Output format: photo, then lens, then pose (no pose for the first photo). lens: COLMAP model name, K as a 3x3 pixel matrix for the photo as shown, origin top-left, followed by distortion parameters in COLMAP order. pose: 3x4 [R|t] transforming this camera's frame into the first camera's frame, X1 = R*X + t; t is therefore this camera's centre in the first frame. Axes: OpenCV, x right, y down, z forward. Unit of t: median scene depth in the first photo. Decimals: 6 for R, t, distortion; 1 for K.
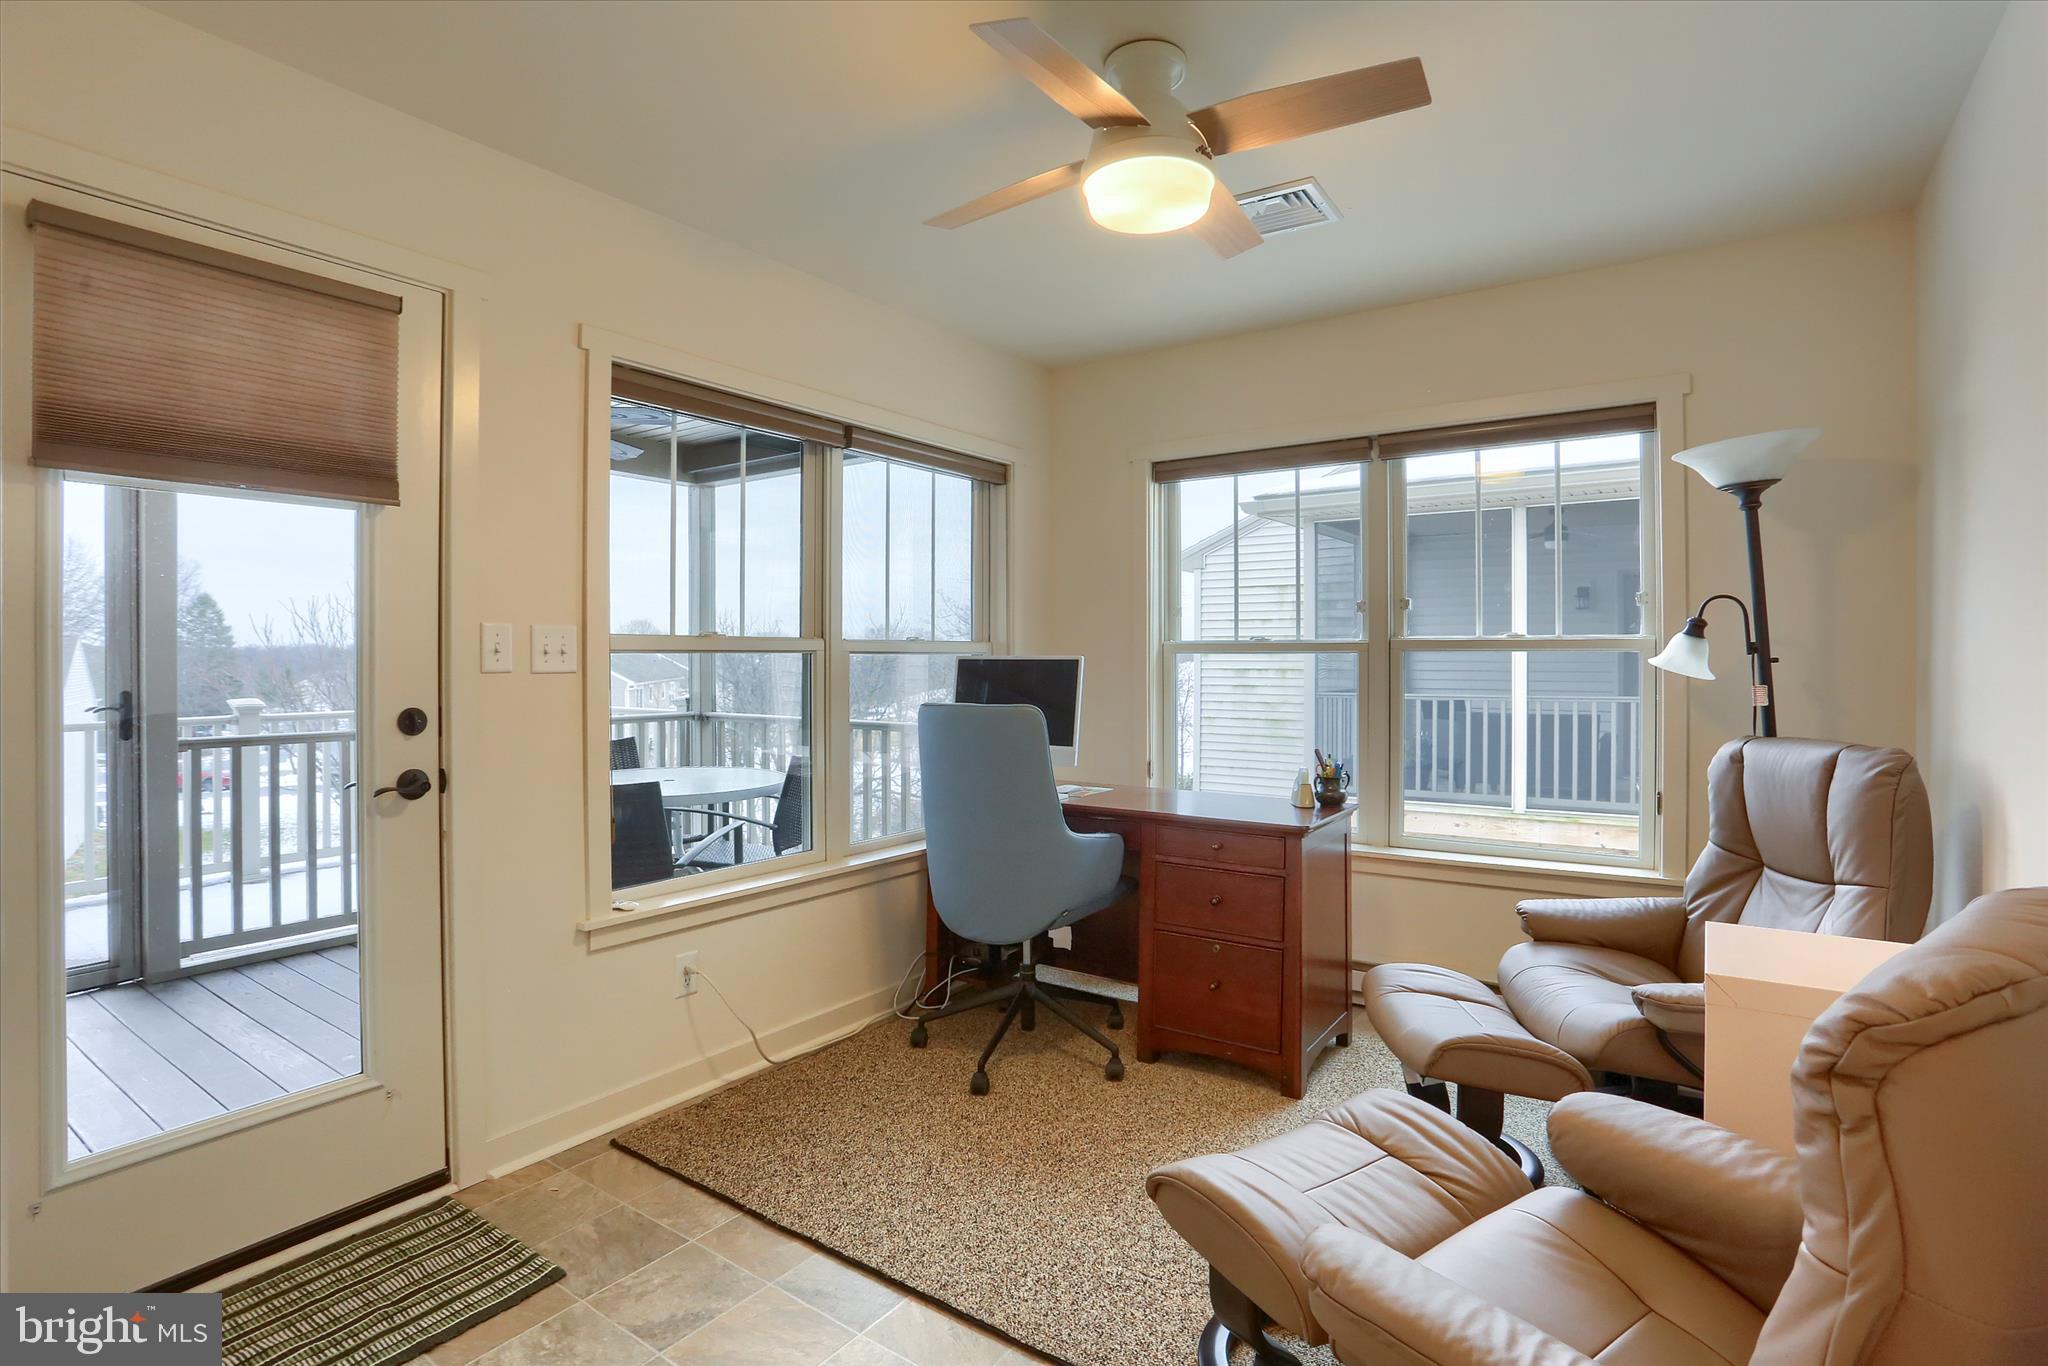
lens RADIAL K [[1037.5, 0, 1059.5], [0, 1037.5, 664.4], [0, 0, 1]] dist [-0.052915, 0.031184]
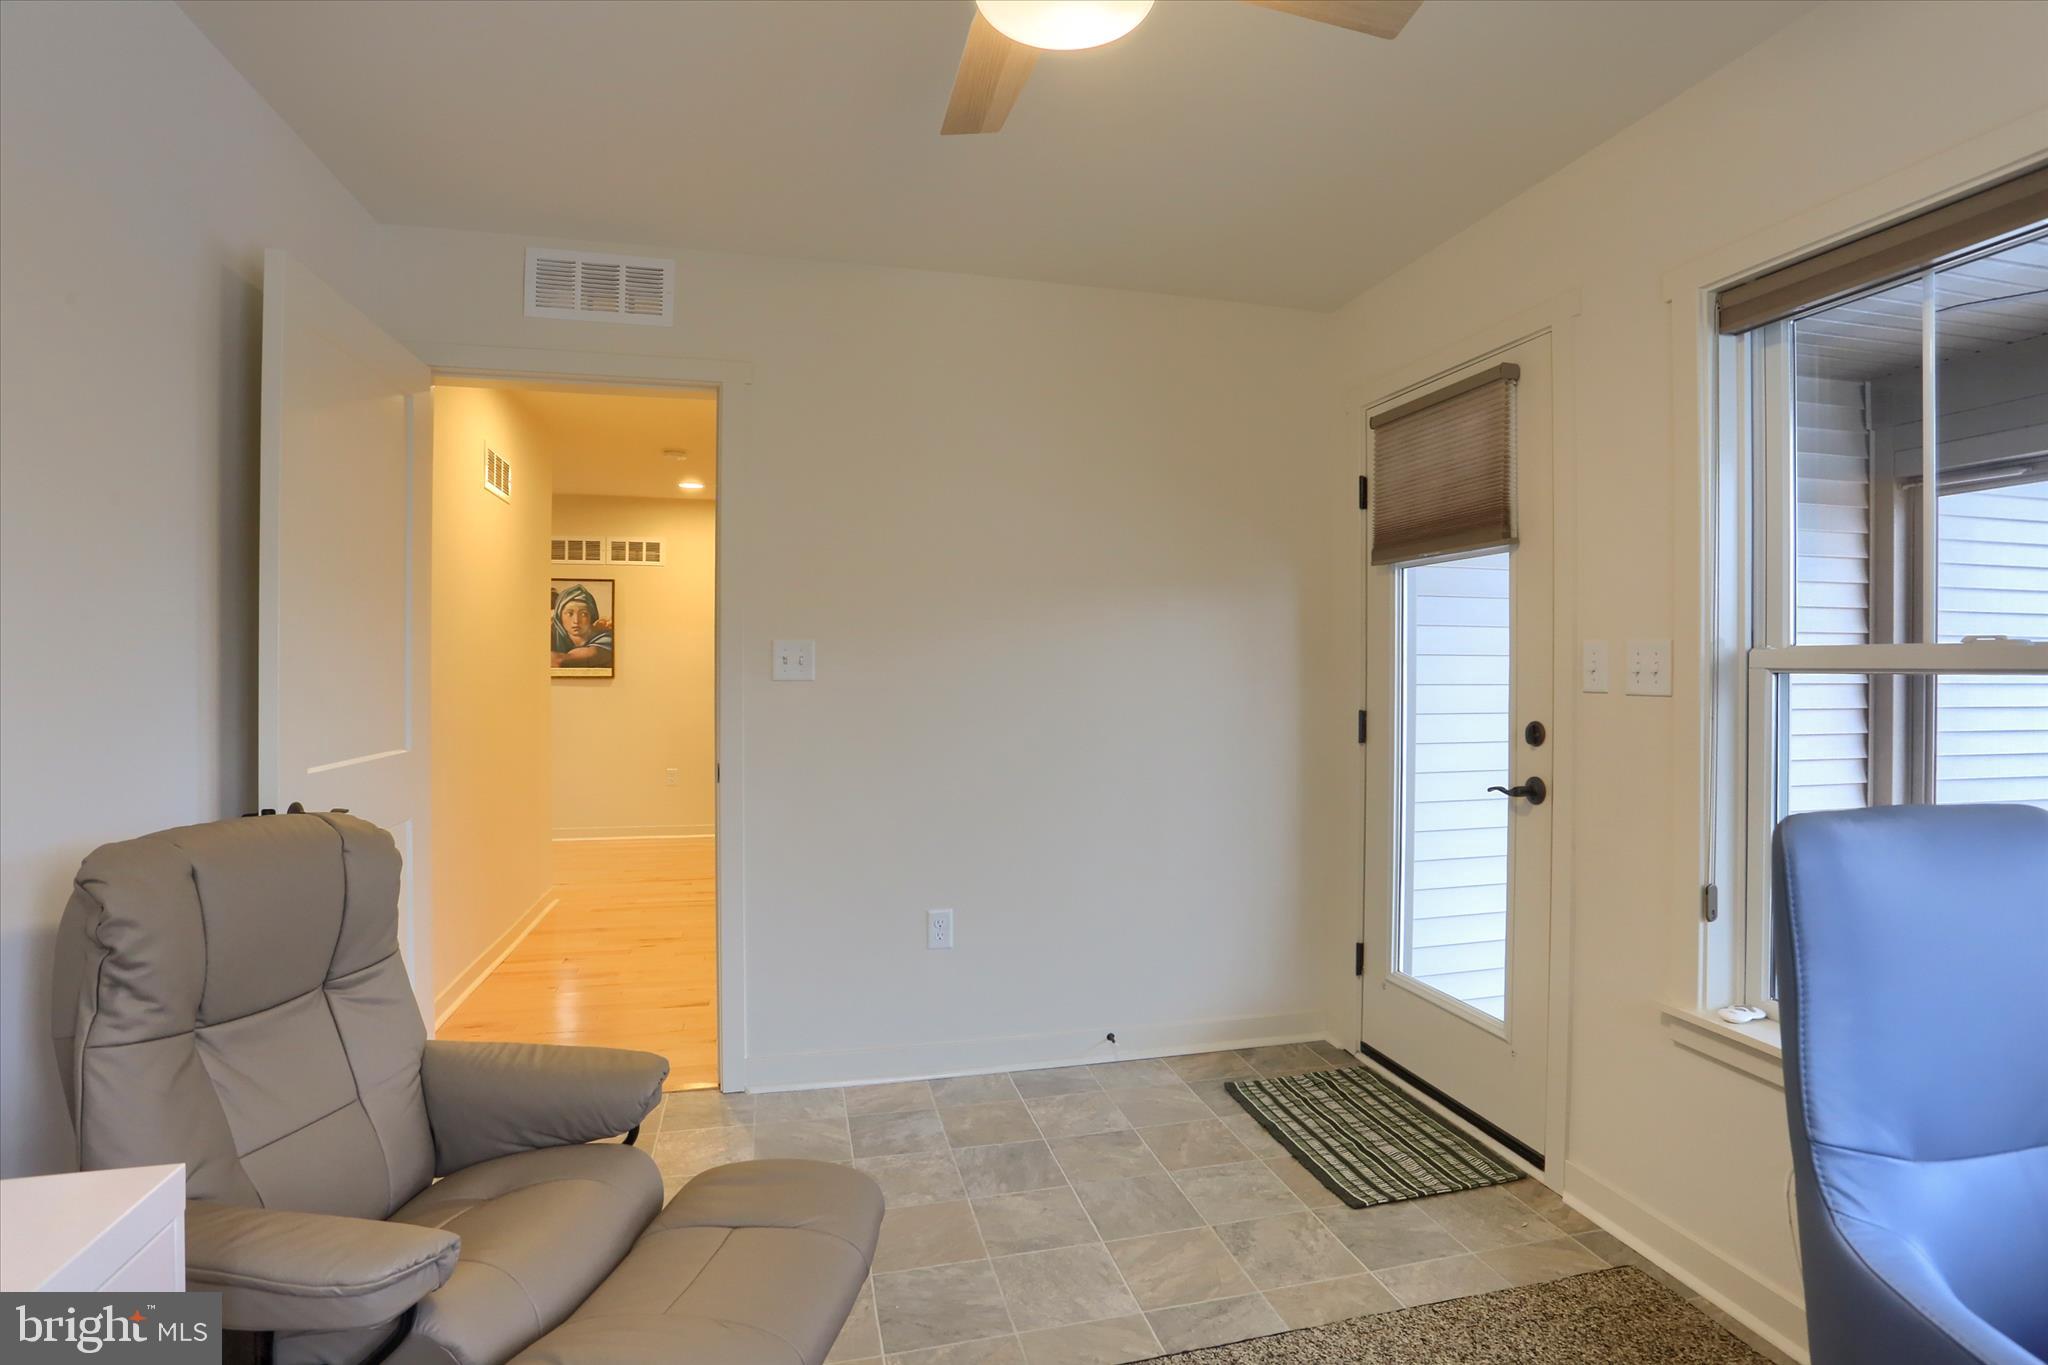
lens RADIAL K [[1037.5, 0, 1059.5], [0, 1037.5, 663.9], [0, 0, 1]] dist [-0.052915, 0.031184]
pose [[-0.666402, -0.003468, -0.745584, 0.558930], [-0.006768, 0.999976, 0.001398, -0.018646], [0.745562, 0.005977, -0.666410, 1.397759]]
